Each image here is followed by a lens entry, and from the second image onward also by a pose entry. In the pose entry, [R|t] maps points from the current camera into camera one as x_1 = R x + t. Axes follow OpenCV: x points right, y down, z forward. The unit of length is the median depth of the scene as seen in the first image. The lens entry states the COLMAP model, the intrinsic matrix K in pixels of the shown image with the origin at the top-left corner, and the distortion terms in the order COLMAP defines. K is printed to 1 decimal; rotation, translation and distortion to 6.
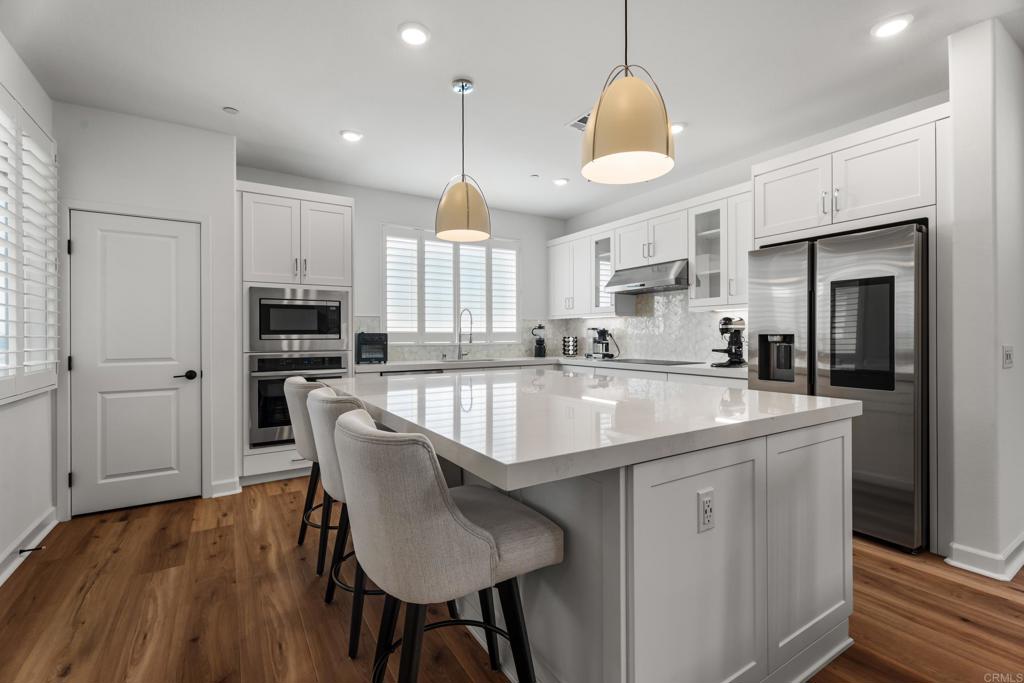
lens RADIAL K [[459.2, 0, 508.6], [0, 459.2, 334.6], [0, 0, 1]] dist [0.003381, -0.002005]
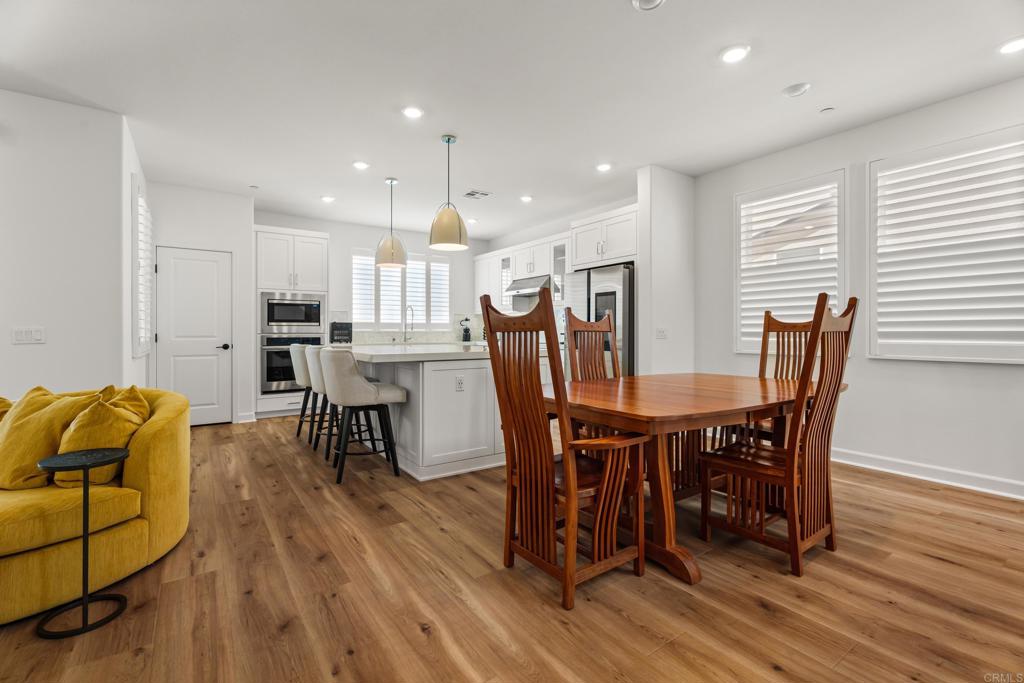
lens RADIAL K [[459.2, 0, 511.1], [0, 459.2, 330.4], [0, 0, 1]] dist [0.003381, -0.002005]
pose [[0.998818, 0.002489, 0.048533, 0.206280], [-0.002413, 0.999996, -0.001633, 0.026957], [-0.048537, 0.001513, 0.998820, -0.589389]]
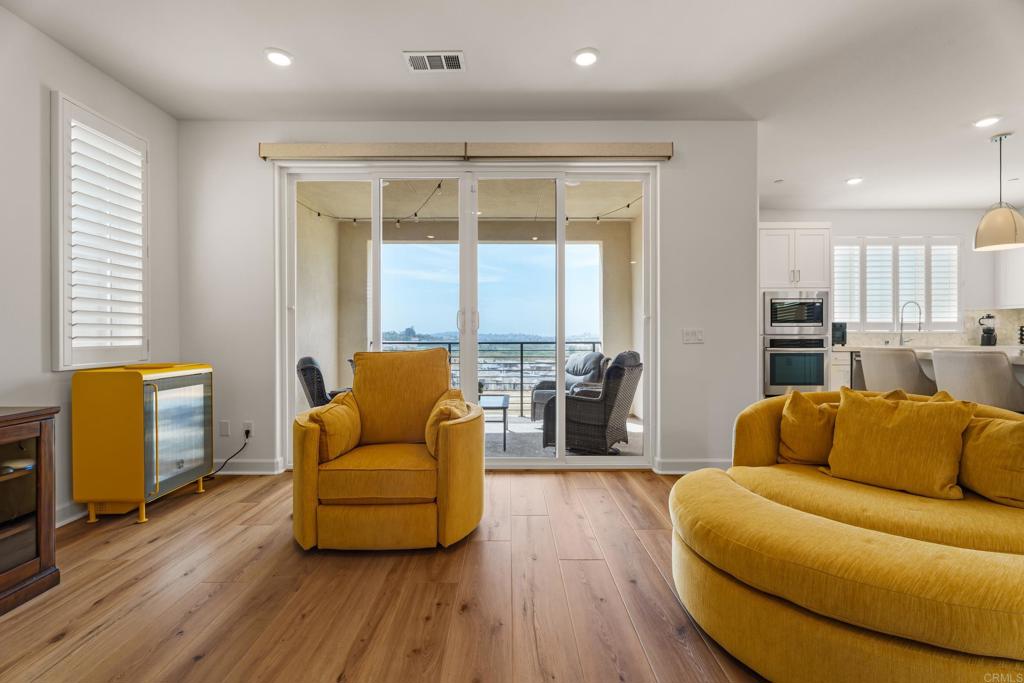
lens RADIAL K [[459.2, 0, 508.4], [0, 459.2, 335.0], [0, 0, 1]] dist [0.003381, -0.002005]
pose [[0.846779, 0.003903, -0.531930, -0.455352], [-0.000564, 0.999979, 0.006440, 0.028532], [0.531944, -0.005153, 0.846764, -0.703523]]
